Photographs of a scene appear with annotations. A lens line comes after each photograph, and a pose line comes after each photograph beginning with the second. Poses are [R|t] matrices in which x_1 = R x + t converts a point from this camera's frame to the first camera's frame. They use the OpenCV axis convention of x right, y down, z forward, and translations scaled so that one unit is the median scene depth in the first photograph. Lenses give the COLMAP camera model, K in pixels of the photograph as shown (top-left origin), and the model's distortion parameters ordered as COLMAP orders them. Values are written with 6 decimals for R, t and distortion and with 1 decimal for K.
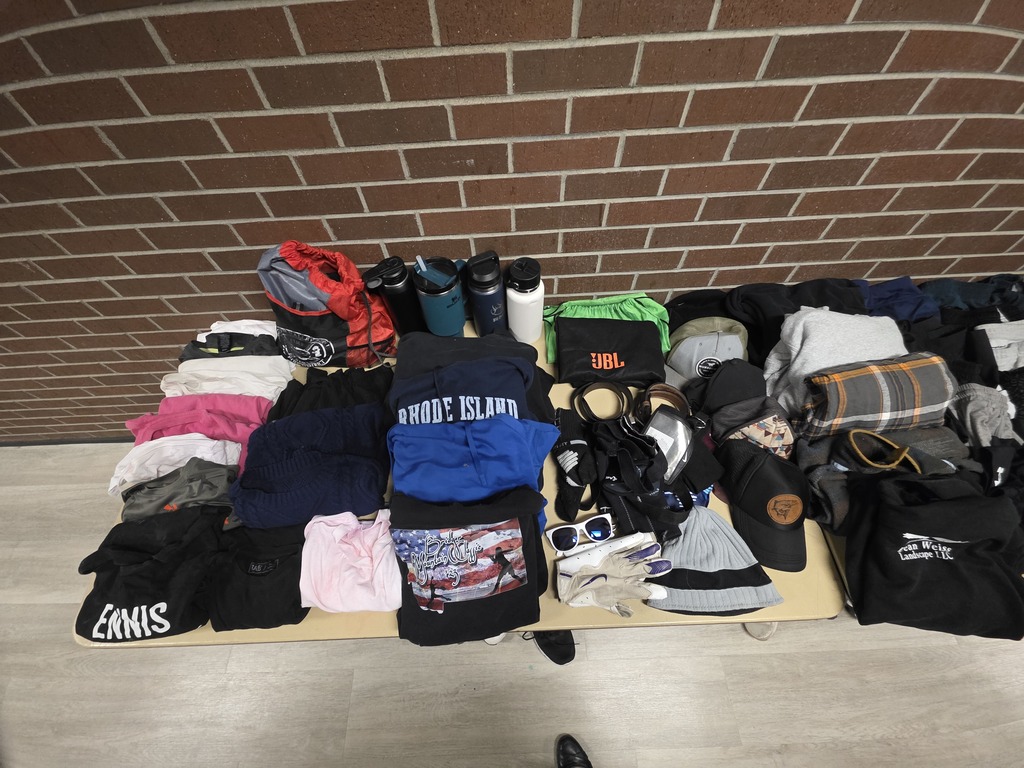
lens RADIAL K [[409.6, 0, 515.2], [0, 409.6, 346.1], [0, 0, 1]] dist [-0.010933, -0.000779]
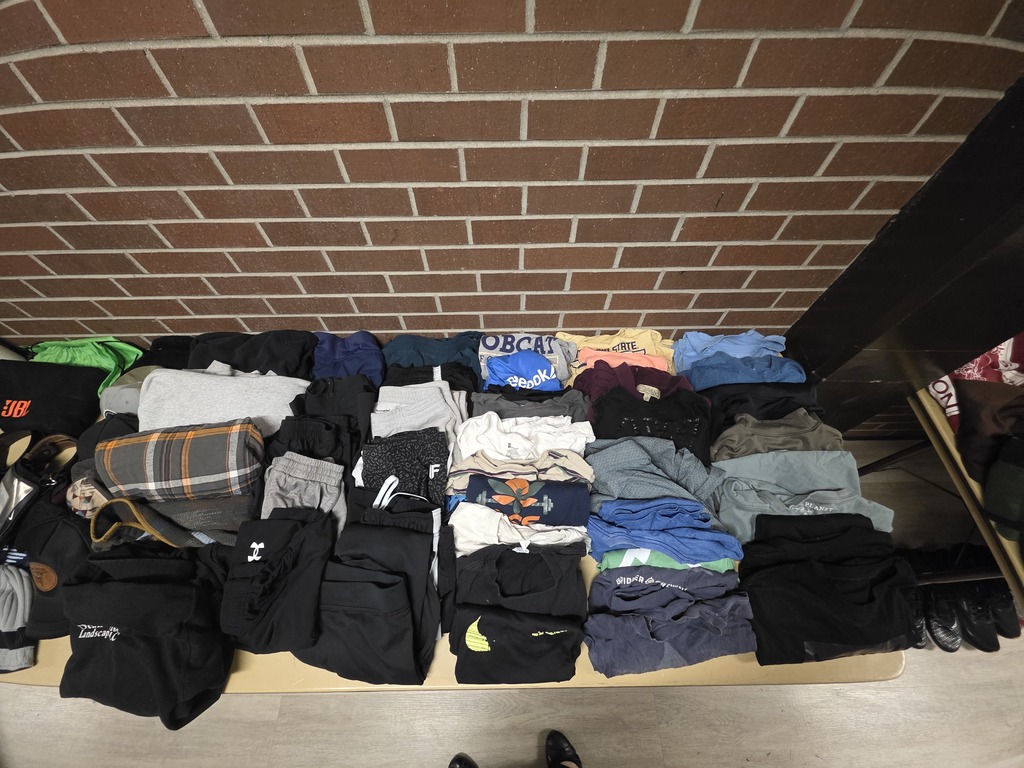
lens RADIAL K [[414.1, 0, 512.7], [0, 414.1, 398.0], [0, 0, 1]] dist [-0.000001, -0.003054]
pose [[0.999173, 0.035406, 0.019993, 0.113025], [-0.036956, 0.995833, 0.083378, -0.009282], [-0.016958, -0.084048, 0.996317, 0.003014]]
